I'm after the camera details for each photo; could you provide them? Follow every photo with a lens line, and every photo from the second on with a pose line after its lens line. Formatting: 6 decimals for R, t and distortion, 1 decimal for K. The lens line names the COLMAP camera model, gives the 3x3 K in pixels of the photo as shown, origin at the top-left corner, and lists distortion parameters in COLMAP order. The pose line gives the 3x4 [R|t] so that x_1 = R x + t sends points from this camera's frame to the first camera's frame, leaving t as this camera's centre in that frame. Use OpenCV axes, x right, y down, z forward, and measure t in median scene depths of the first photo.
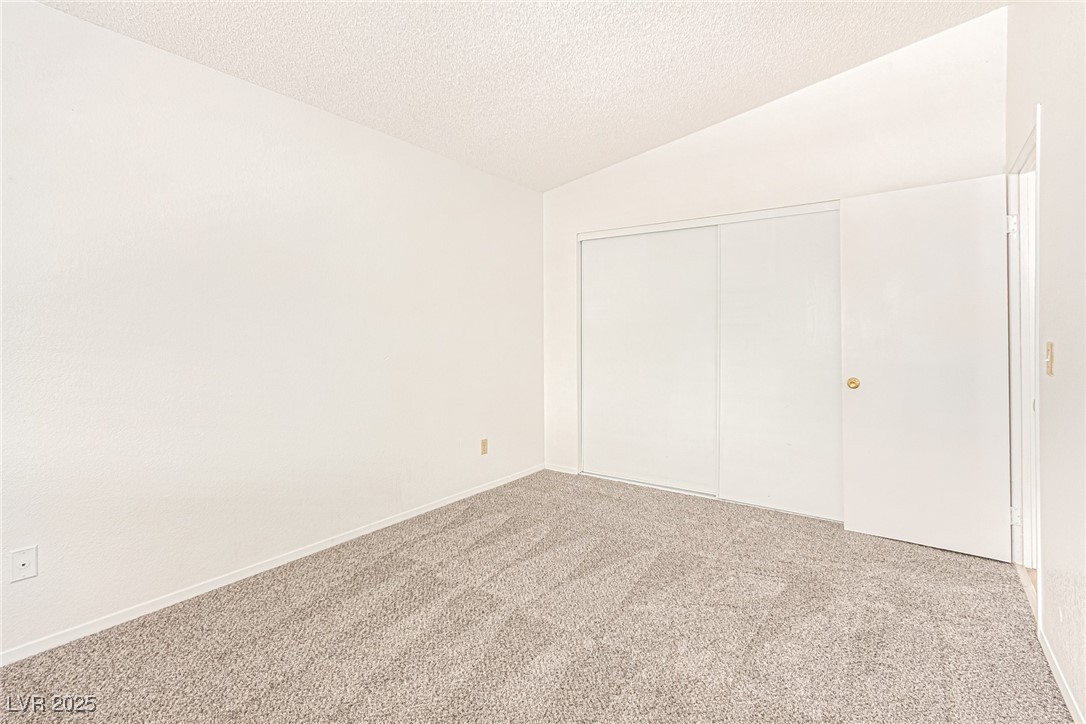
lens RADIAL K [[516.6, 0, 544.6], [0, 516.6, 334.0], [0, 0, 1]] dist [0.004668, 0.001735]
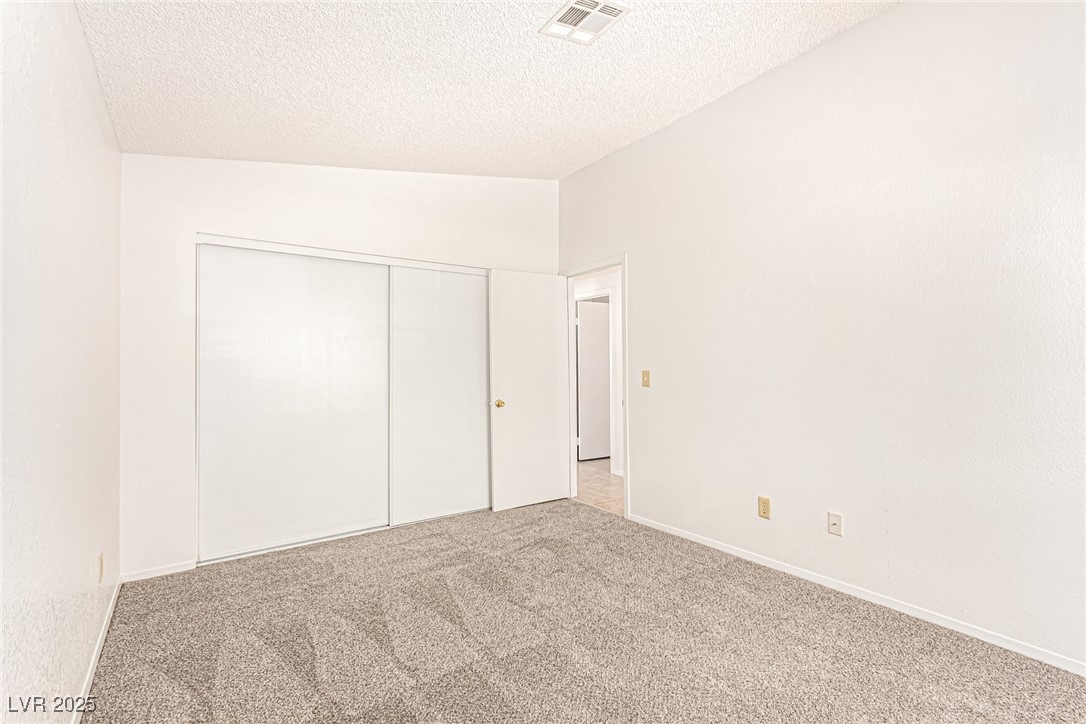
lens RADIAL K [[516.6, 0, 546.3], [0, 516.6, 361.6], [0, 0, 1]] dist [0.004668, 0.001735]
pose [[0.308173, 0.008699, 0.951291, -0.606677], [0.011633, 0.999849, -0.012911, 0.002238], [-0.951259, 0.015045, 0.308025, 0.402291]]
